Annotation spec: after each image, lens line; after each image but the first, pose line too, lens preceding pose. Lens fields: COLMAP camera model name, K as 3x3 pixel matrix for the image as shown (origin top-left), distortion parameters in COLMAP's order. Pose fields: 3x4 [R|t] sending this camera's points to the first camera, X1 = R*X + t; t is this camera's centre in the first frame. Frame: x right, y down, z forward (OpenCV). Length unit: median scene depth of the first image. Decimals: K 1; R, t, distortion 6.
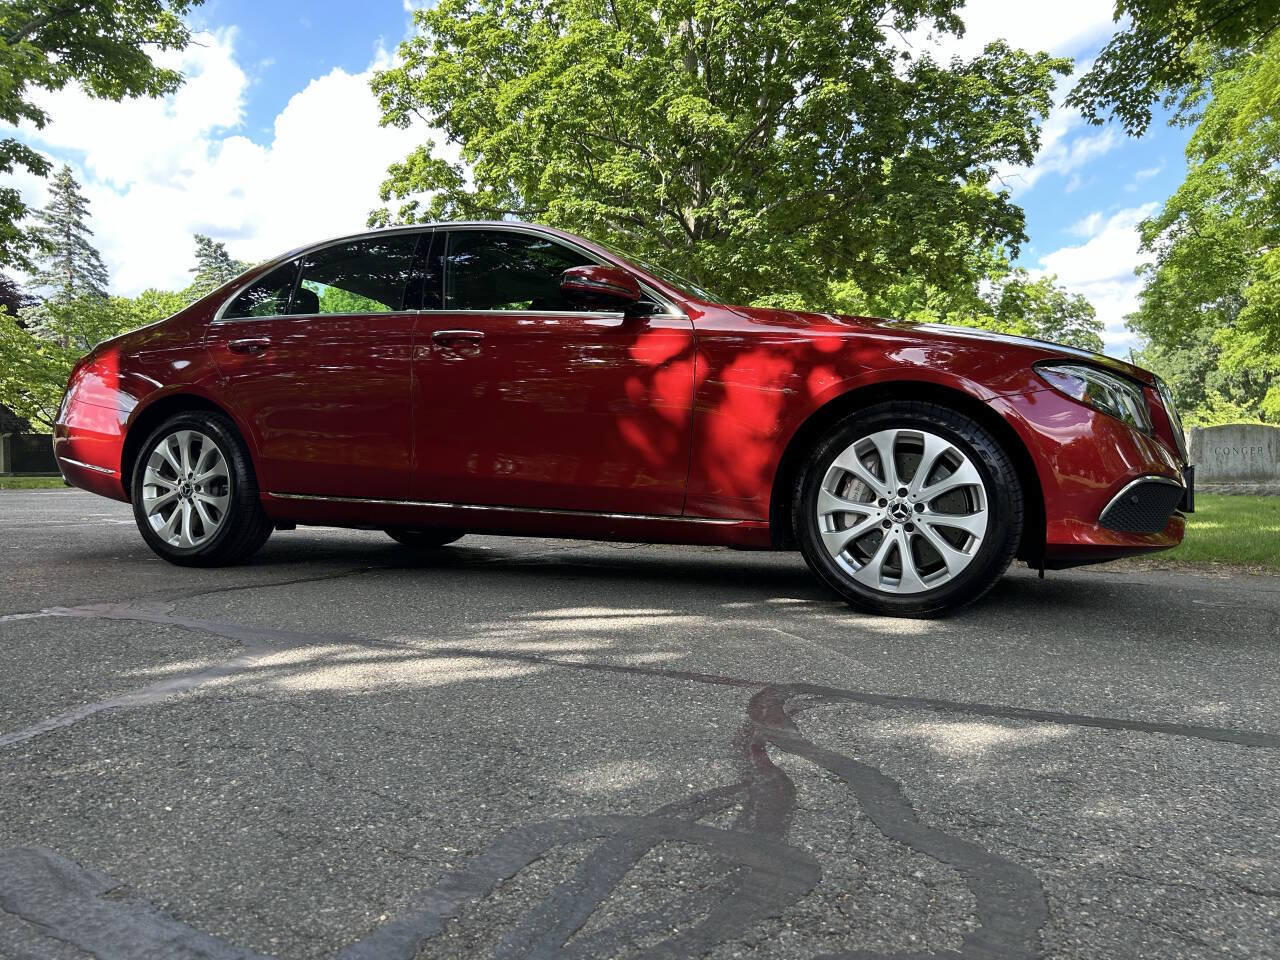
lens RADIAL K [[970.6, 0, 631.0], [0, 970.6, 488.3], [0, 0, 1]] dist [0.039518, -0.044631]
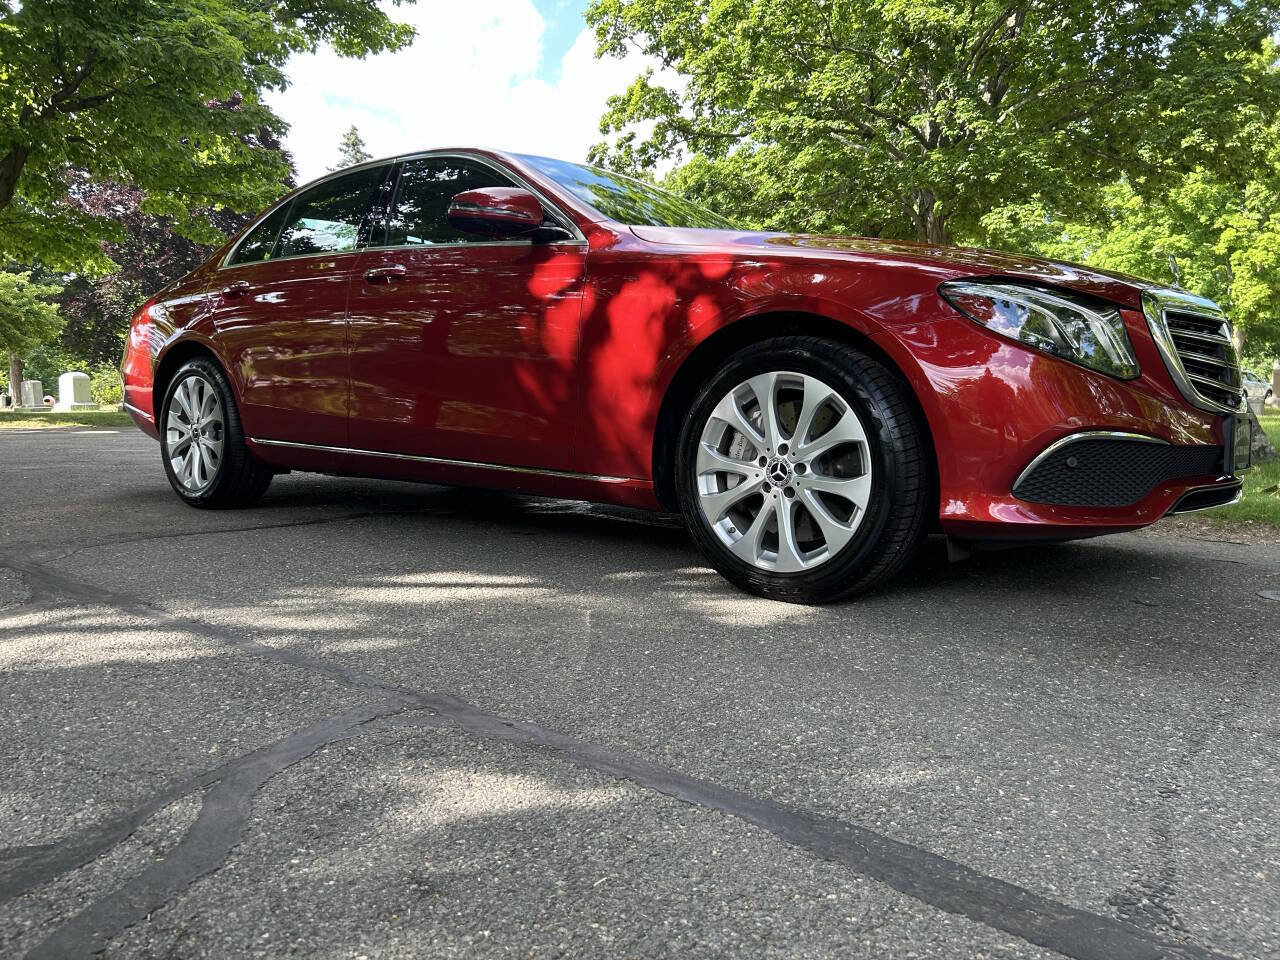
lens RADIAL K [[970.6, 0, 632.2], [0, 970.6, 473.3], [0, 0, 1]] dist [0.039518, -0.044631]
pose [[0.962468, 0.015471, -0.270955, 0.059854], [-0.000245, 0.998423, 0.056138, -0.003369], [0.271396, -0.053965, 0.960954, 0.028955]]
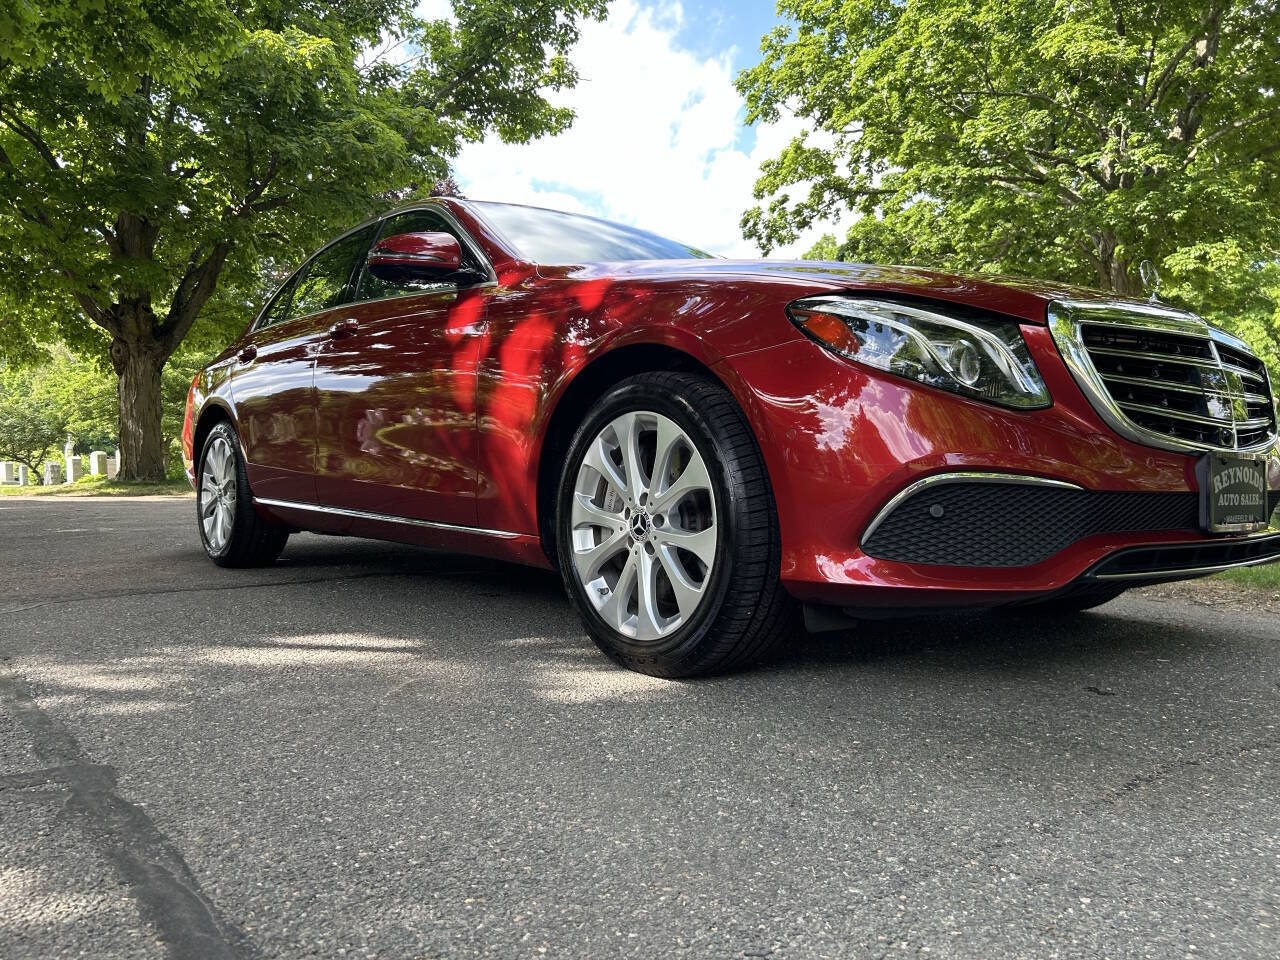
lens RADIAL K [[970.6, 0, 630.3], [0, 970.6, 484.1], [0, 0, 1]] dist [0.039518, -0.044631]
pose [[0.890766, -0.008029, -0.454392, 0.094099], [0.007617, 0.999967, -0.002738, -0.000764], [0.454399, -0.001022, 0.890798, 0.056912]]
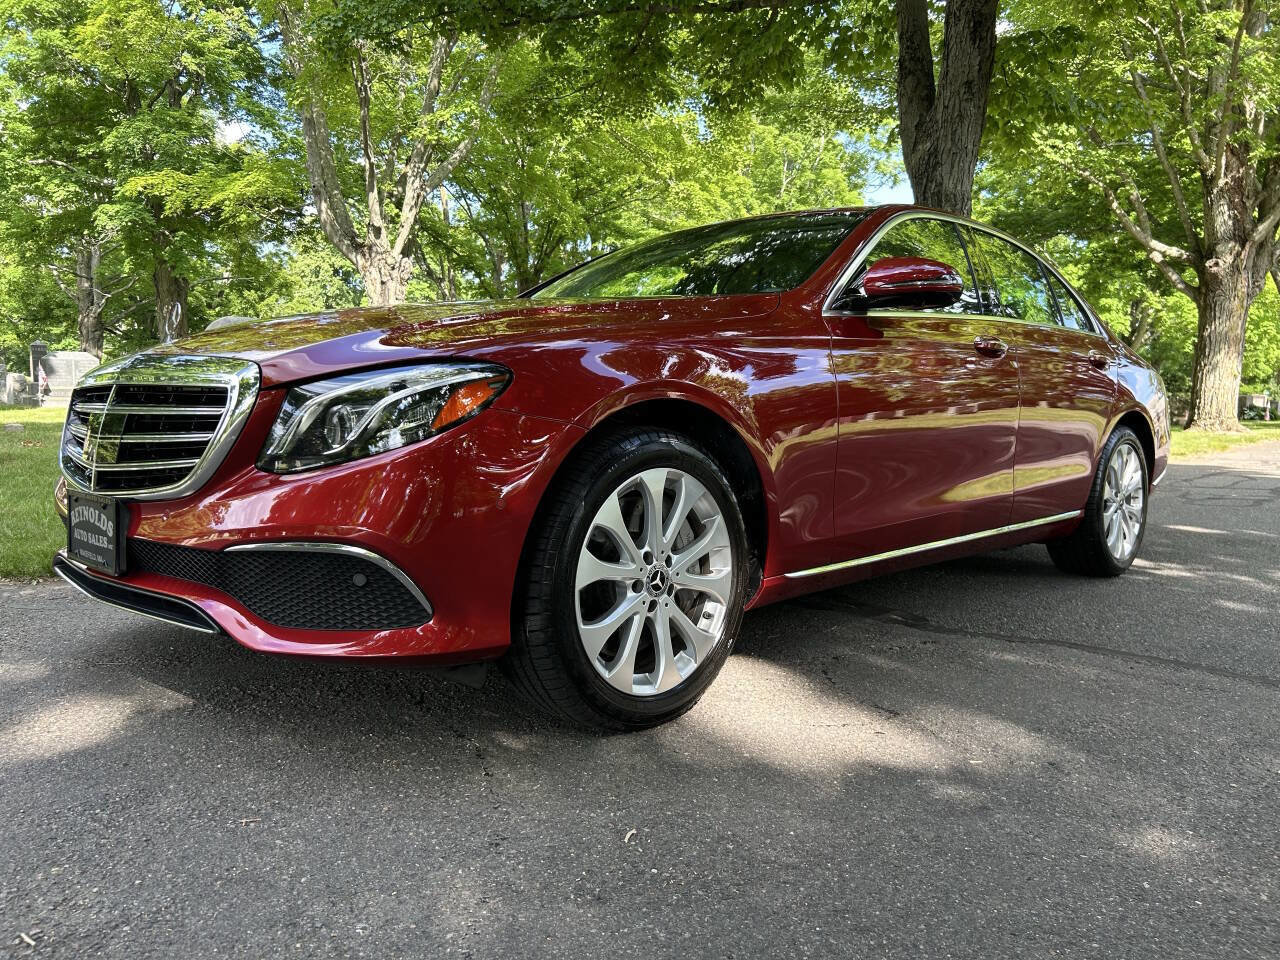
lens RADIAL K [[970.6, 0, 643.8], [0, 970.6, 485.7], [0, 0, 1]] dist [0.039518, -0.044631]
pose [[0.286995, -0.090489, 0.953648, -0.241365], [0.002233, 0.995589, 0.093797, -0.022832], [-0.957929, -0.024790, 0.285931, 0.234668]]
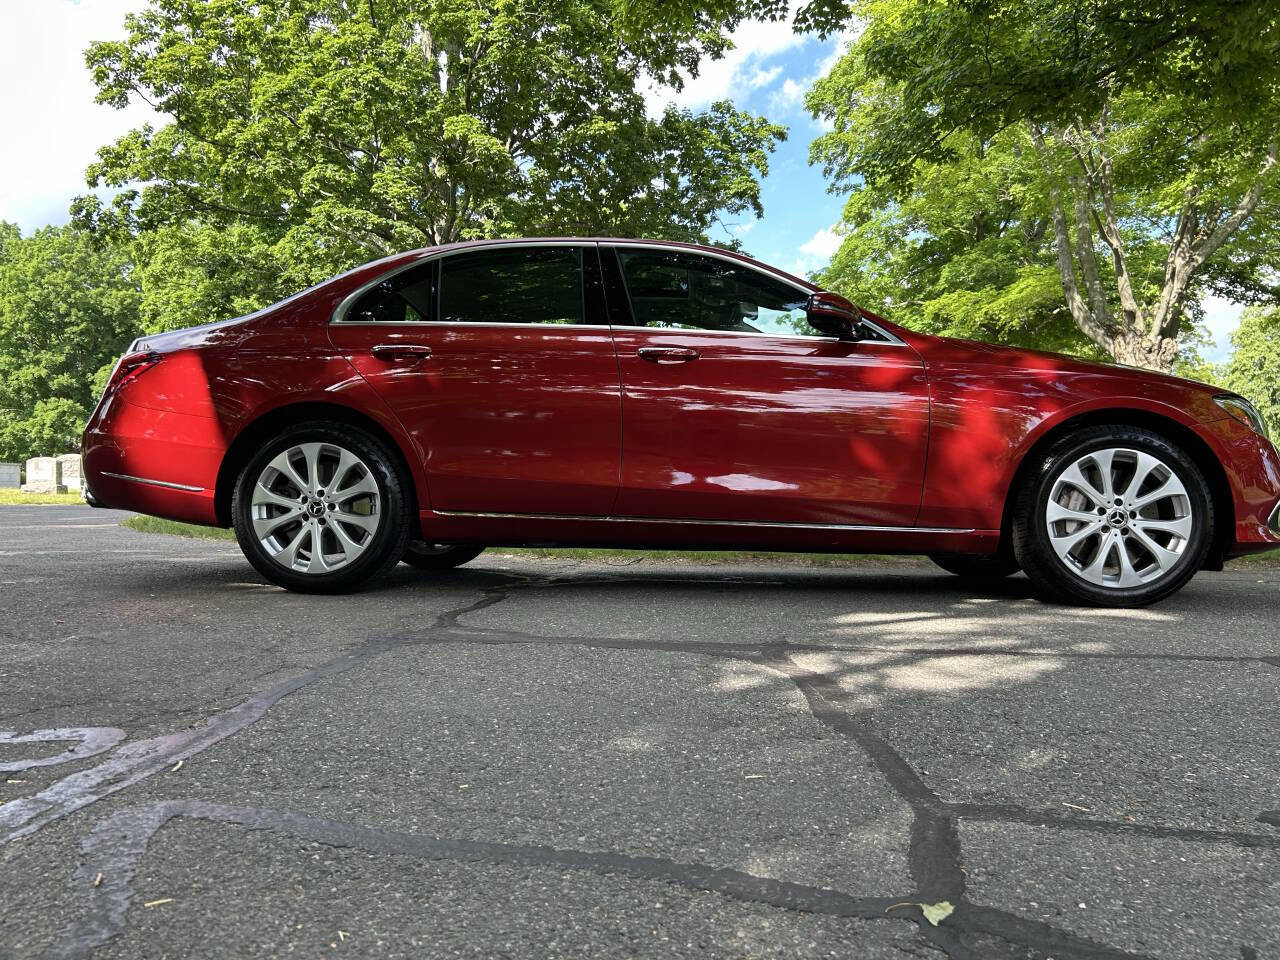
lens RADIAL K [[970.6, 0, 632.2], [0, 970.6, 494.8], [0, 0, 1]] dist [0.039518, -0.044631]
pose [[0.940936, -0.003959, 0.338562, -0.107642], [0.009822, 0.999830, -0.015606, 0.001216], [-0.338443, 0.018009, 0.940815, 0.012973]]
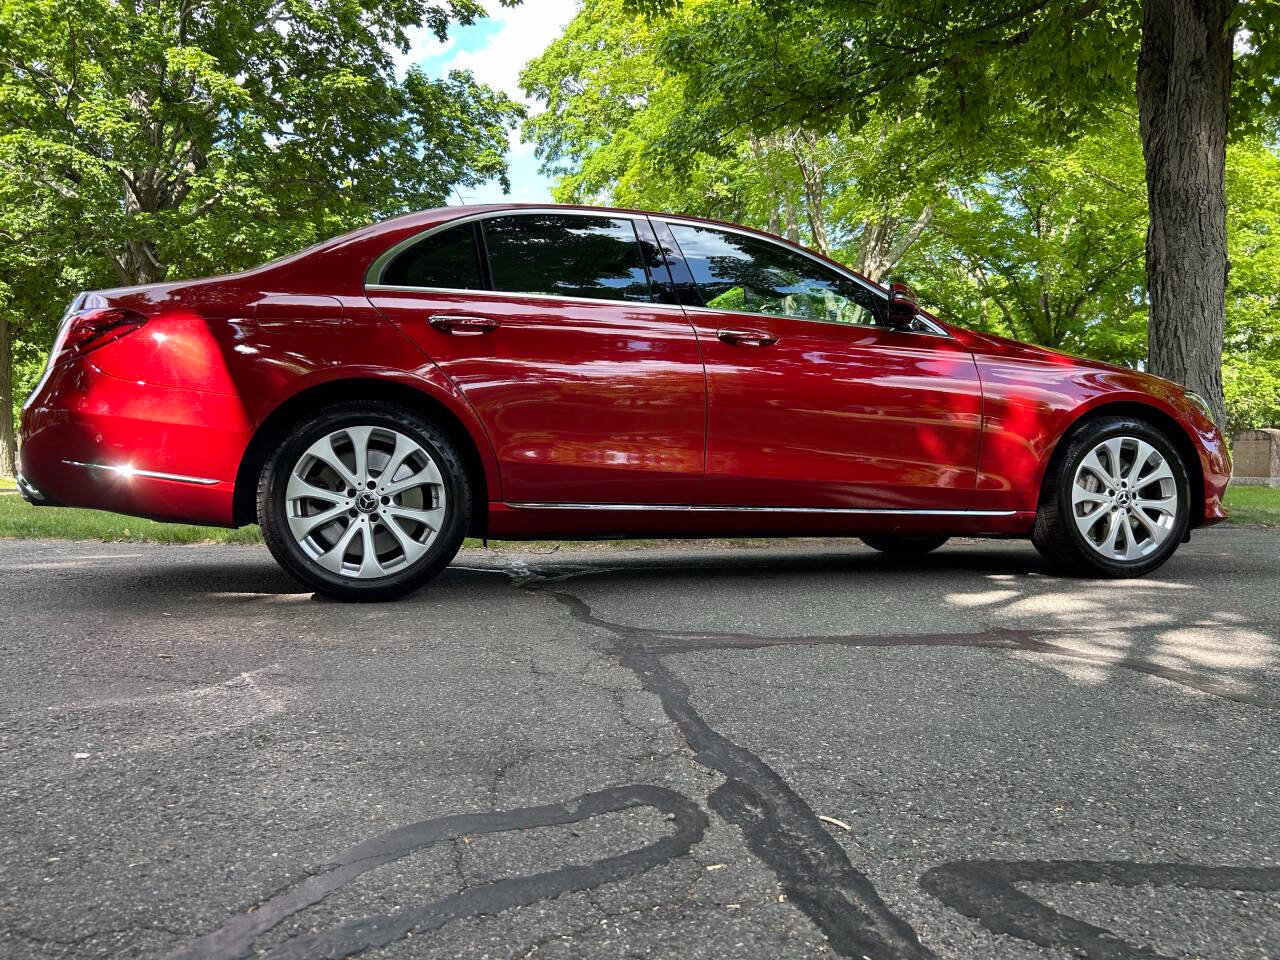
lens RADIAL K [[970.6, 0, 642.6], [0, 970.6, 487.2], [0, 0, 1]] dist [0.039518, -0.044631]
pose [[0.777741, -0.020124, 0.628262, -0.170640], [0.022035, 0.999746, 0.004746, -0.002177], [-0.628198, 0.010153, 0.777987, 0.058818]]
